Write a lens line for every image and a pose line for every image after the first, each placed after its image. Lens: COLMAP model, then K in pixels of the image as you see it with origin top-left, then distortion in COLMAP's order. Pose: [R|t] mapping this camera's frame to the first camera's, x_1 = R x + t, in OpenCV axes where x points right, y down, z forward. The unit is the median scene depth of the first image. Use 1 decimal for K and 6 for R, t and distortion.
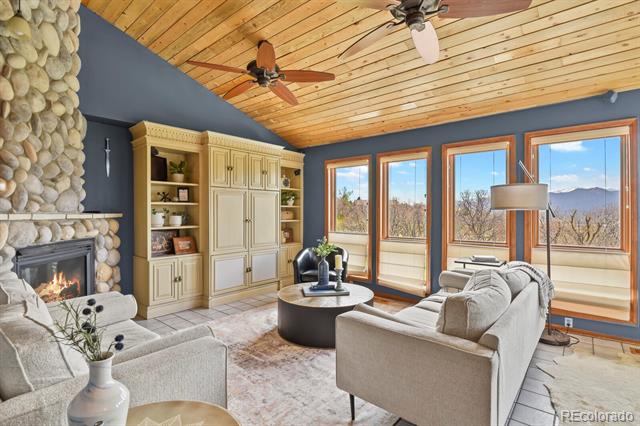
lens RADIAL K [[310.6, 0, 323.7], [0, 310.6, 211.1], [0, 0, 1]] dist [-0.006687, -0.001734]
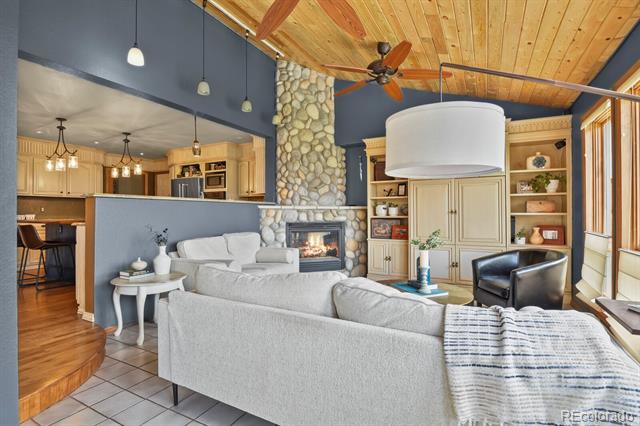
lens RADIAL K [[310.6, 0, 322.9], [0, 310.6, 212.7], [0, 0, 1]] dist [-0.006687, -0.001734]
pose [[0.209308, 0.001158, -0.977849, 0.747356], [0.008182, 0.999962, 0.002935, 0.033387], [0.977816, -0.008616, 0.209290, 0.523619]]
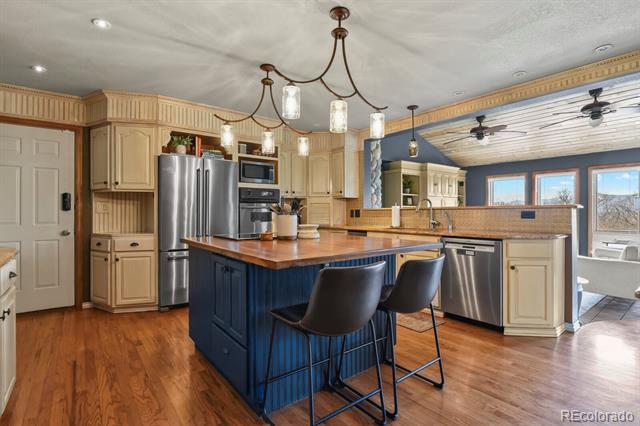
lens RADIAL K [[310.6, 0, 320.3], [0, 310.6, 213.7], [0, 0, 1]] dist [-0.006687, -0.001734]
pose [[0.980140, 0.002075, -0.198297, -0.687807], [0.000280, 0.999930, 0.011847, -0.004415], [0.198308, -0.011667, 0.980070, -0.854337]]
